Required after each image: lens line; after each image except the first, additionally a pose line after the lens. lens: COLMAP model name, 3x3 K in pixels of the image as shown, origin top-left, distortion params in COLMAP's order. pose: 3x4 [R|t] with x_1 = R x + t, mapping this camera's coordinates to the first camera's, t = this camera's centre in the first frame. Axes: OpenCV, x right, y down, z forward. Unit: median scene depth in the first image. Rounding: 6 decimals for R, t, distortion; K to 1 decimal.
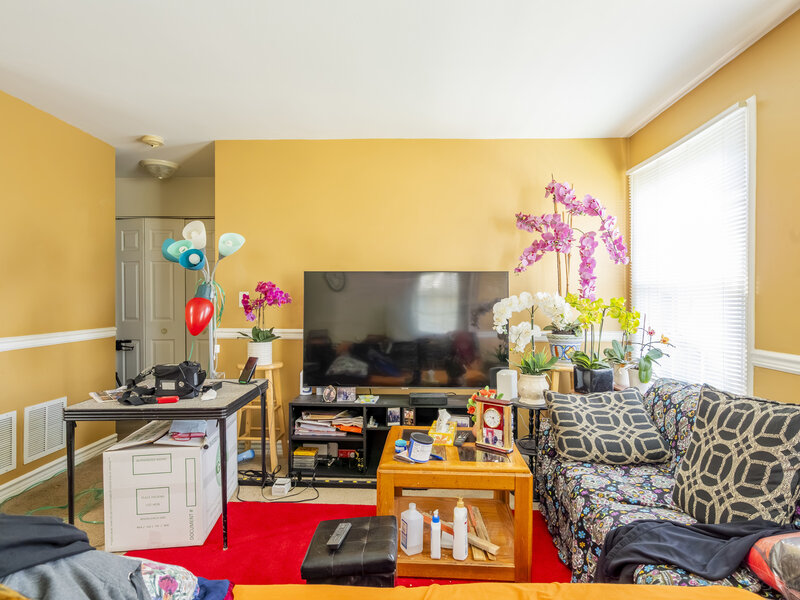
lens RADIAL K [[466.1, 0, 400.0], [0, 466.1, 300.0], [0, 0, 1]] dist [0.003145, 0.000969]
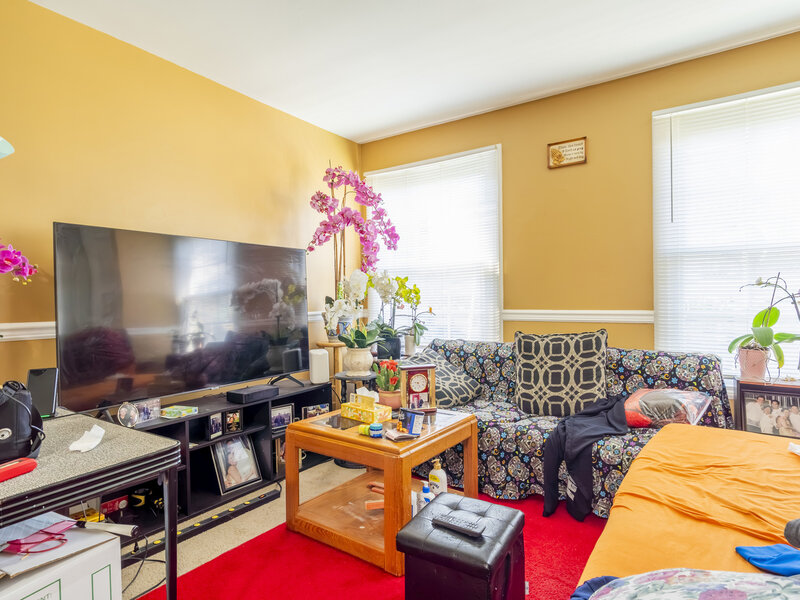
lens RADIAL K [[457.3, 0, 396.5], [0, 457.3, 298.5], [0, 0, 1]] dist [0.003265, 0.000623]
pose [[0.542444, -0.010702, 0.840024, -0.684520], [0.012204, 0.999914, 0.004858, 0.056660], [-0.840003, 0.007616, 0.542528, 0.474763]]
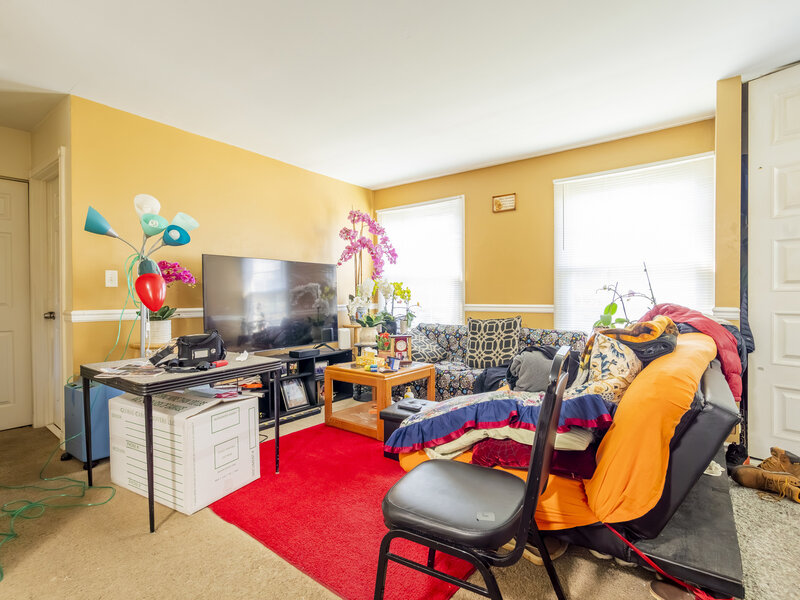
lens RADIAL K [[403.5, 0, 396.3], [0, 403.5, 298.6], [0, 0, 1]] dist [-0.002182, 0.000564]
pose [[0.581379, -0.012436, 0.813537, -1.064929], [0.006795, 0.999923, 0.010429, 0.054285], [-0.813604, -0.000535, 0.581419, 0.108461]]
